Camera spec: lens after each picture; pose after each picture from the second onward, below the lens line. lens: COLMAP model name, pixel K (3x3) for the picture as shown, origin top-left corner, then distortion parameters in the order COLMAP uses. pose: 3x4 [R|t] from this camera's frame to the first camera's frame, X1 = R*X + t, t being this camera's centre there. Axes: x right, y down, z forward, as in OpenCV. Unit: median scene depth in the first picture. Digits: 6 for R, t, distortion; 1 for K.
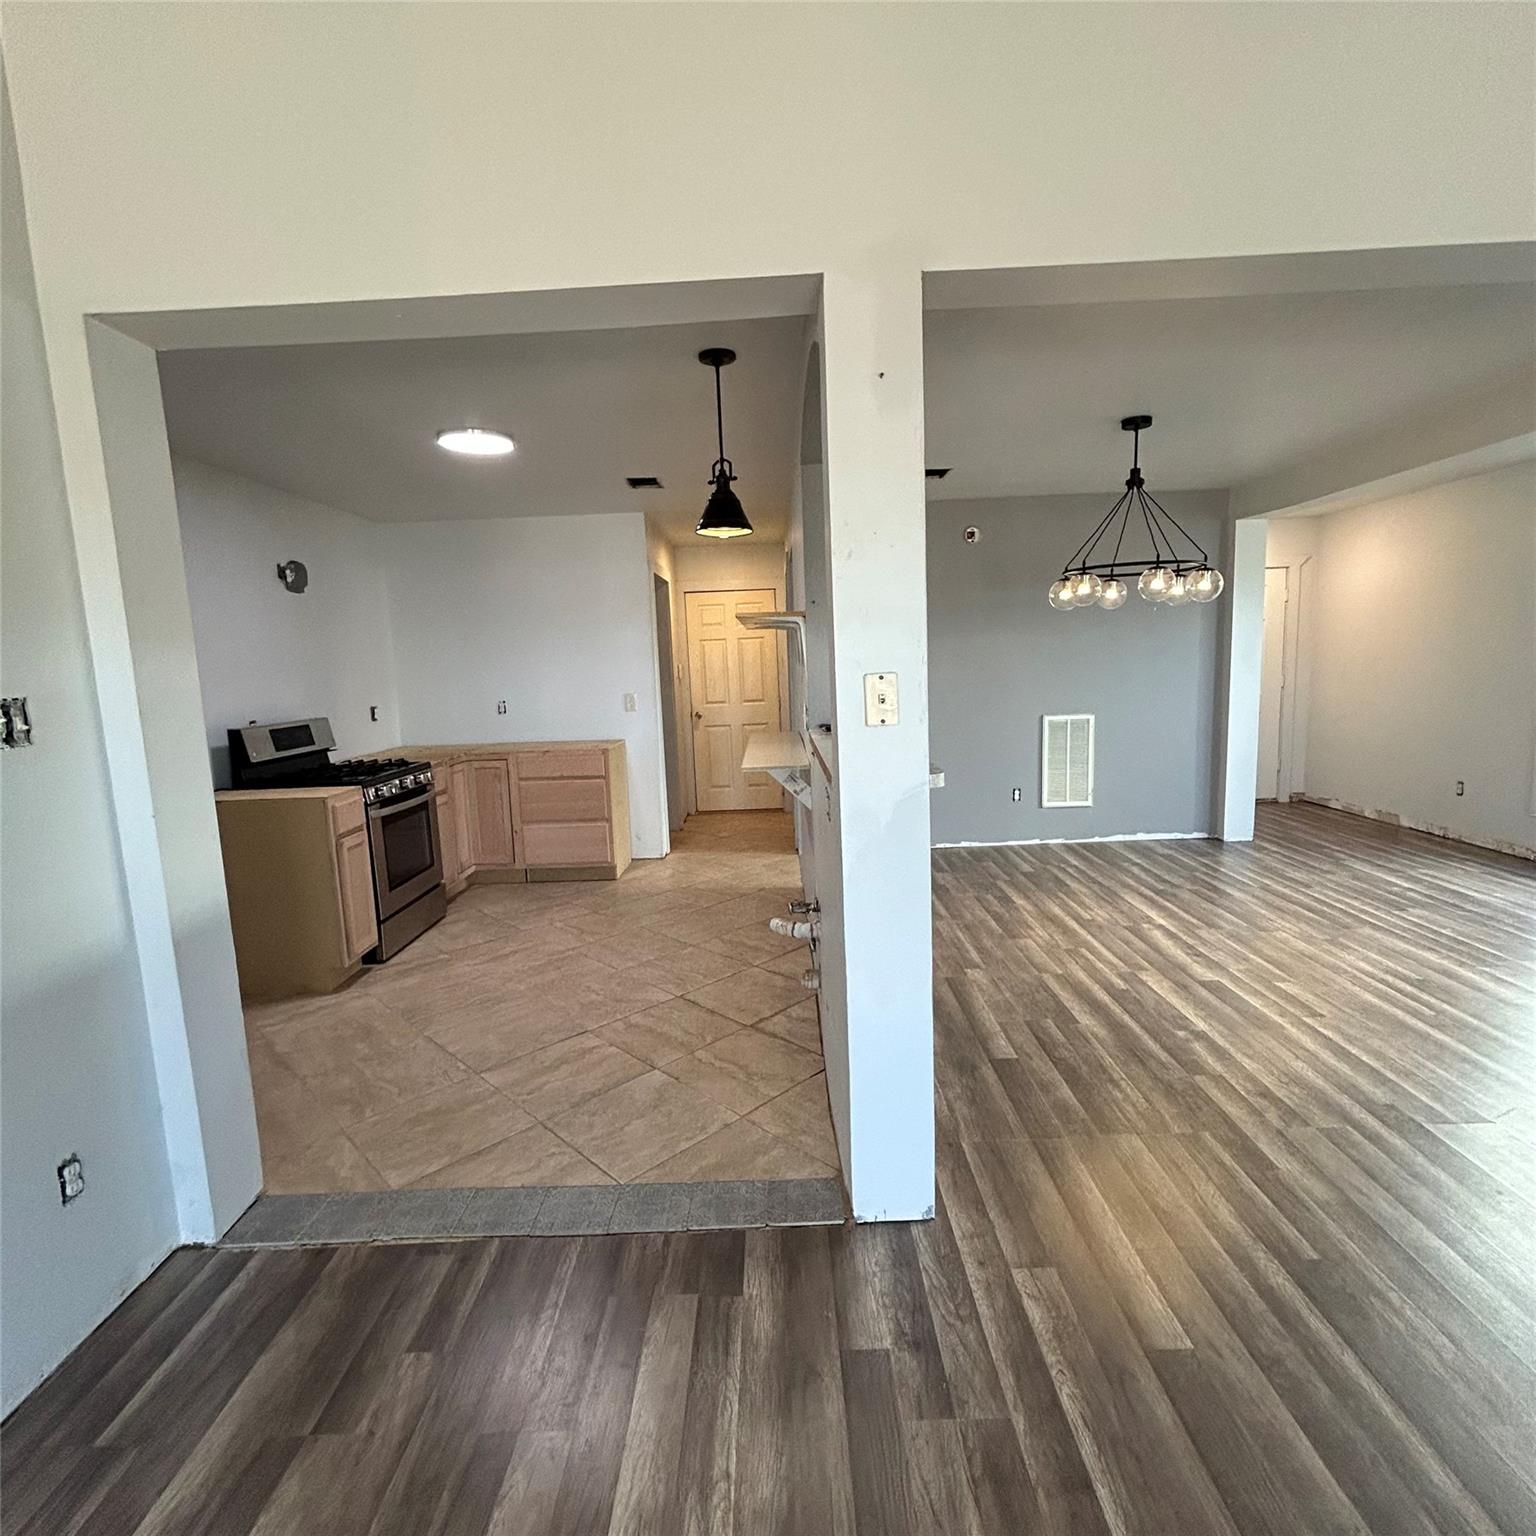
lens RADIAL K [[835.1, 0, 768.0], [0, 835.1, 768.0], [0, 0, 1]] dist [0.000680, 0.000530]
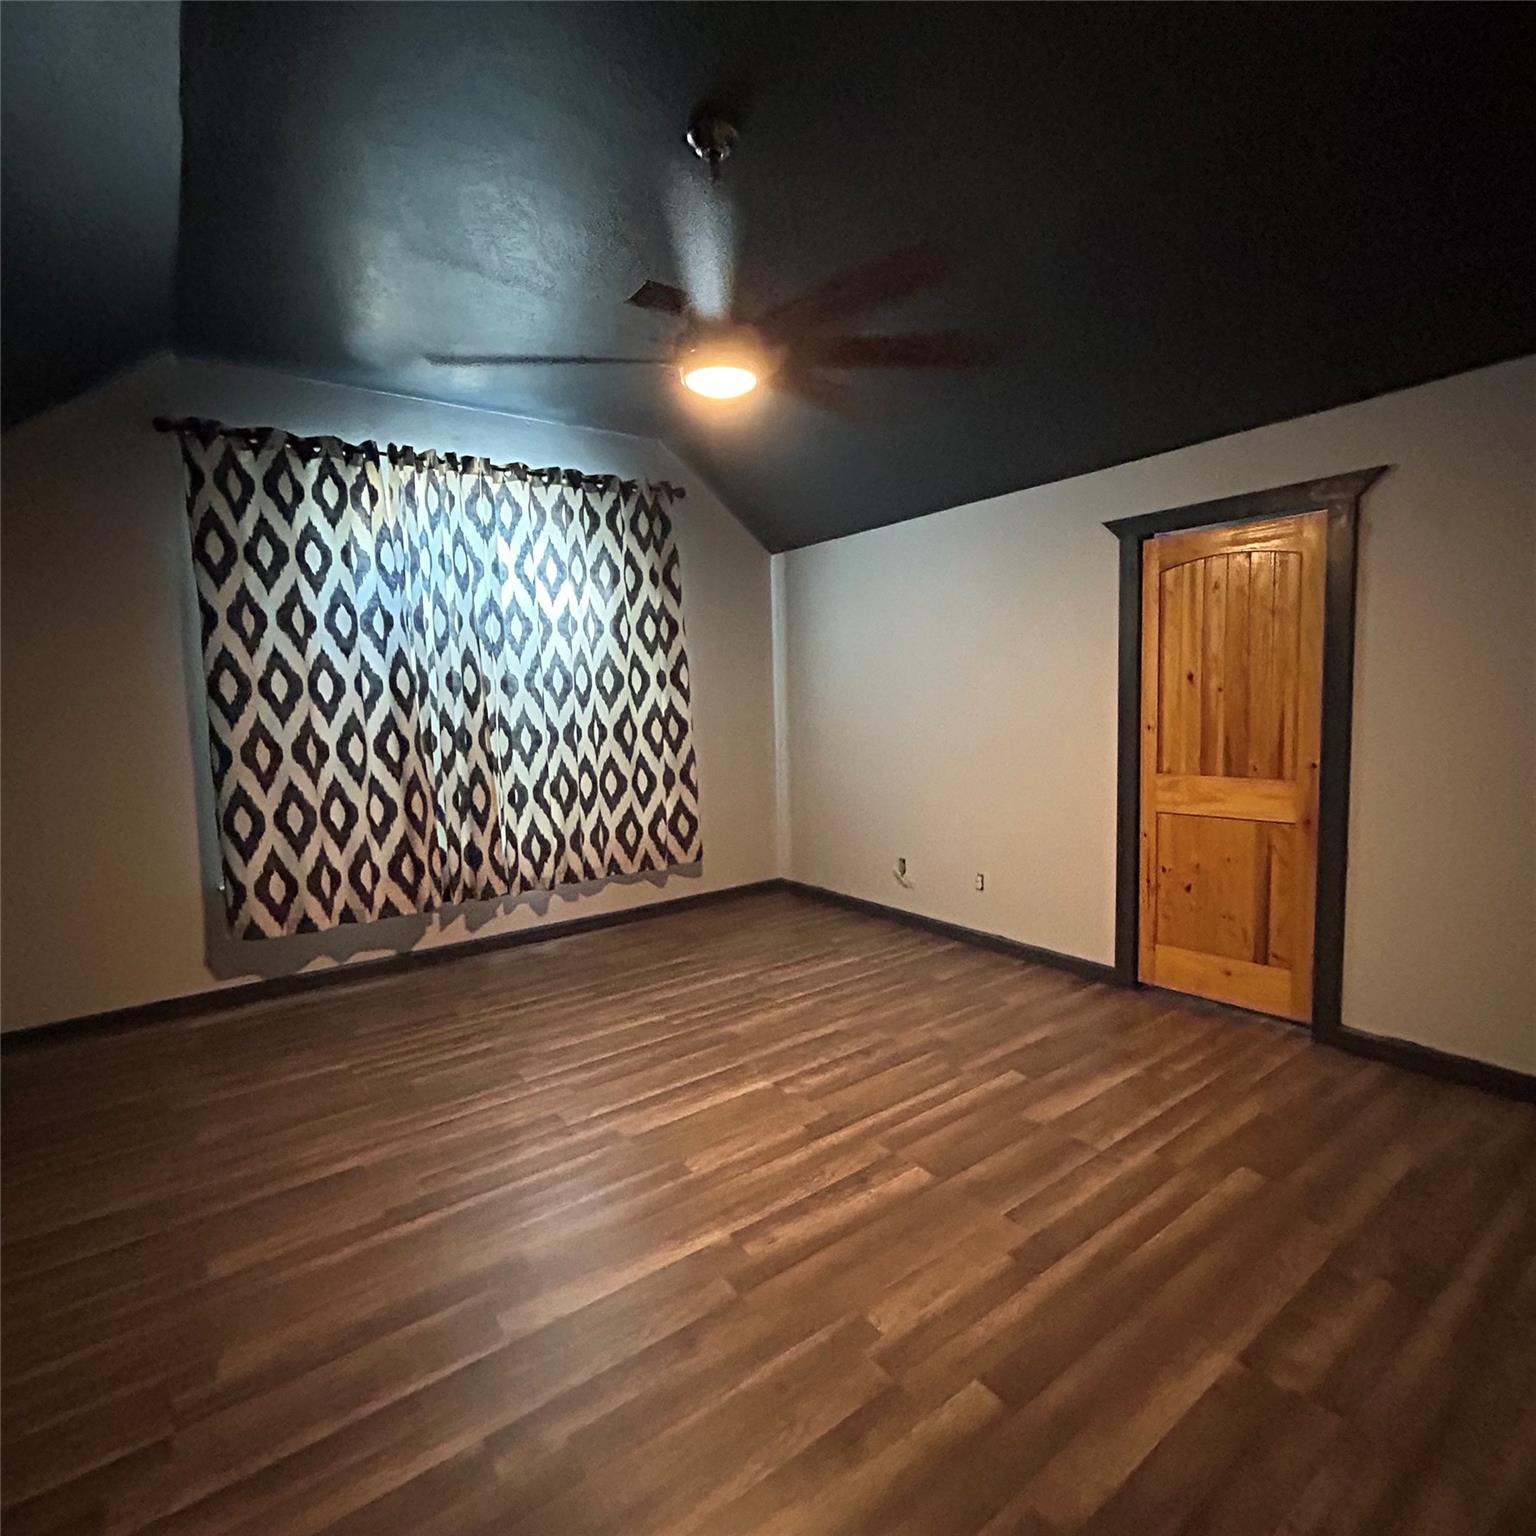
lens RADIAL K [[835.1, 0, 768.0], [0, 835.1, 768.0], [0, 0, 1]] dist [0.000680, 0.000530]
pose [[-0.614730, -0.001539, 0.788736, 0.063528], [0.166077, 0.977326, 0.131345, -0.158211], [-0.771055, 0.211733, -0.600536, 1.285285]]
